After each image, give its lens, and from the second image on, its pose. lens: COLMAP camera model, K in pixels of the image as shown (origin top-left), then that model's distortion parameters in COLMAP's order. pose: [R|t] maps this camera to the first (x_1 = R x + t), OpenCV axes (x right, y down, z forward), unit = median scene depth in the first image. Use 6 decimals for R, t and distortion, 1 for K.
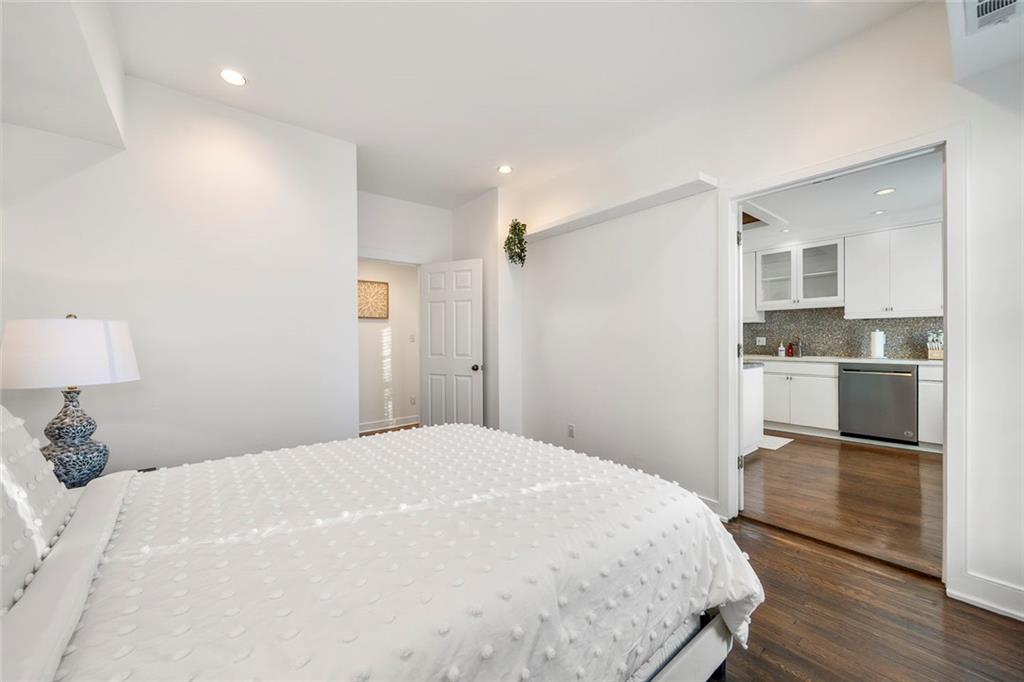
lens RADIAL K [[385.7, 0, 493.5], [0, 385.7, 341.9], [0, 0, 1]] dist [-0.000360, -0.000060]
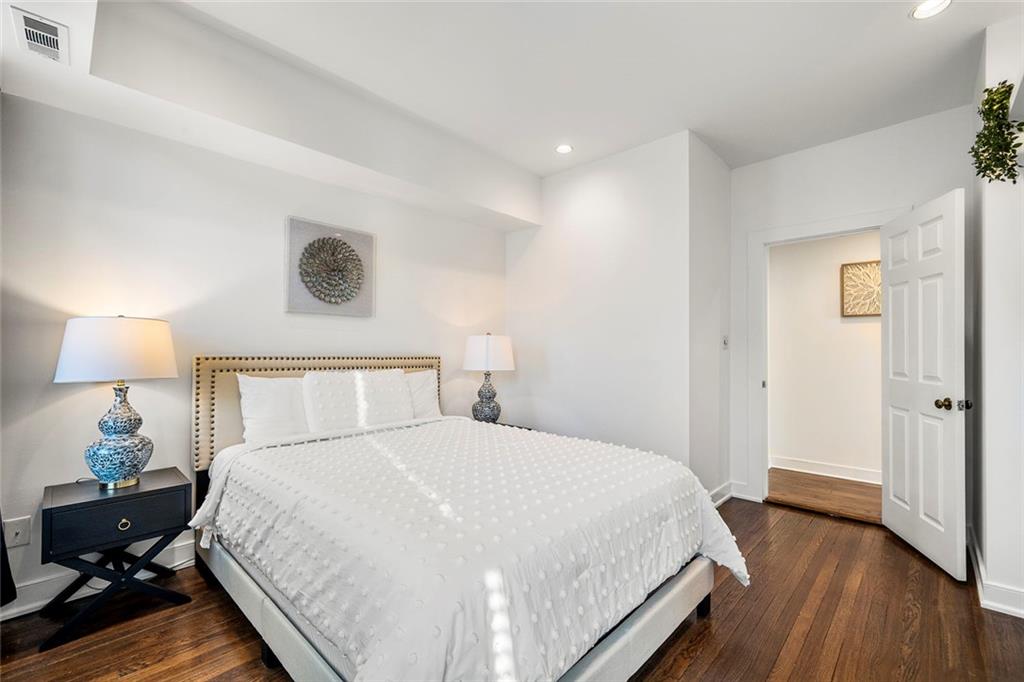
lens RADIAL K [[434.0, 0, 512.0], [0, 434.0, 341.0], [0, 0, 1]] dist [-0.037821, -0.000080]
pose [[0.150441, -0.010020, -0.988568, 0.682183], [-0.014226, 0.999823, -0.012299, -0.003204], [0.988517, 0.015913, 0.150272, 0.546315]]
